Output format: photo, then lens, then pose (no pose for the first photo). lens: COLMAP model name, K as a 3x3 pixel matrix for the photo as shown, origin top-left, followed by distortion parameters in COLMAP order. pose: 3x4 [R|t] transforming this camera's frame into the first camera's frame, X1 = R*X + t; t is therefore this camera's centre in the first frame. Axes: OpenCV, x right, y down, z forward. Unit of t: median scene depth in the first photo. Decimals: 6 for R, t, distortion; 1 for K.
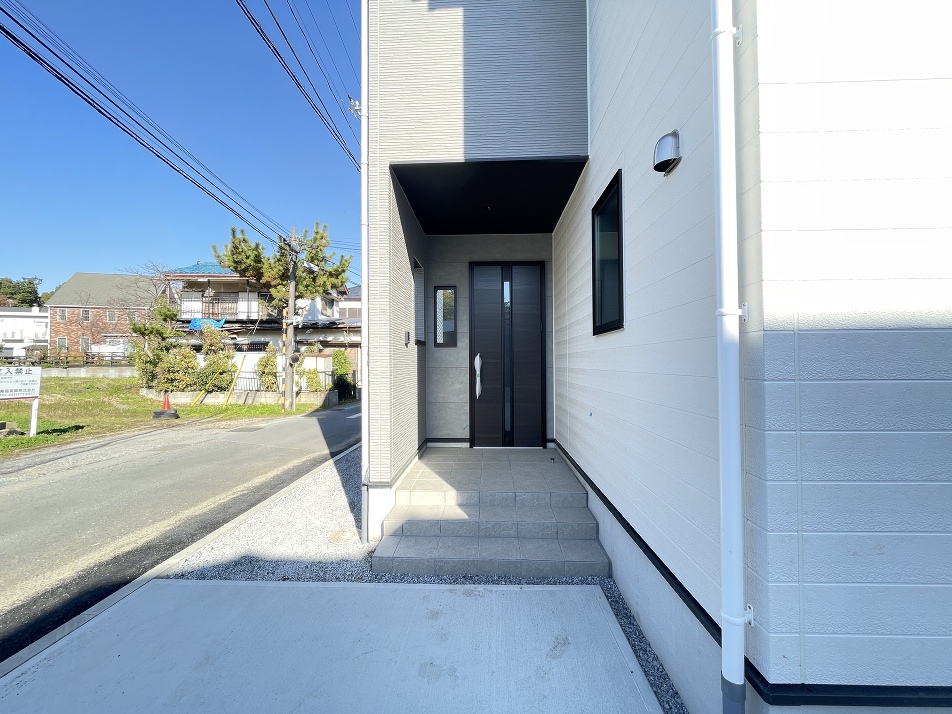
lens RADIAL K [[382.5, 0, 476.0], [0, 382.5, 357.0], [0, 0, 1]] dist [-0.006526, 0.000189]
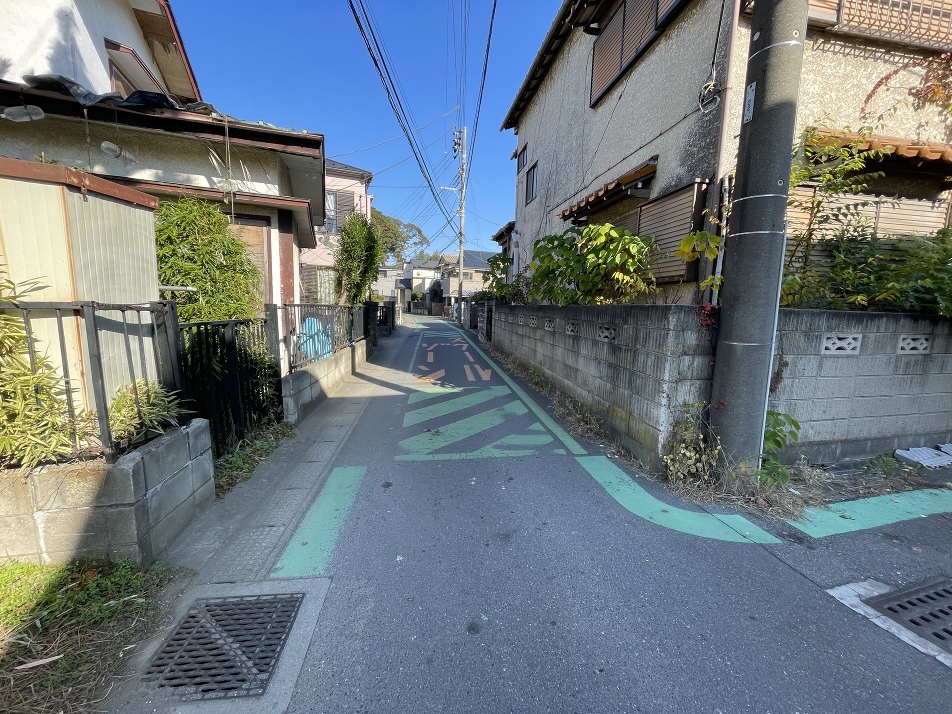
lens RADIAL K [[382.5, 0, 476.0], [0, 382.5, 357.0], [0, 0, 1]] dist [-0.006526, 0.000189]
pose [[0.958673, -0.012658, 0.284230, -0.299341], [-0.029798, 0.989048, 0.144552, 0.031887], [-0.282947, -0.147047, 0.947797, 0.828627]]
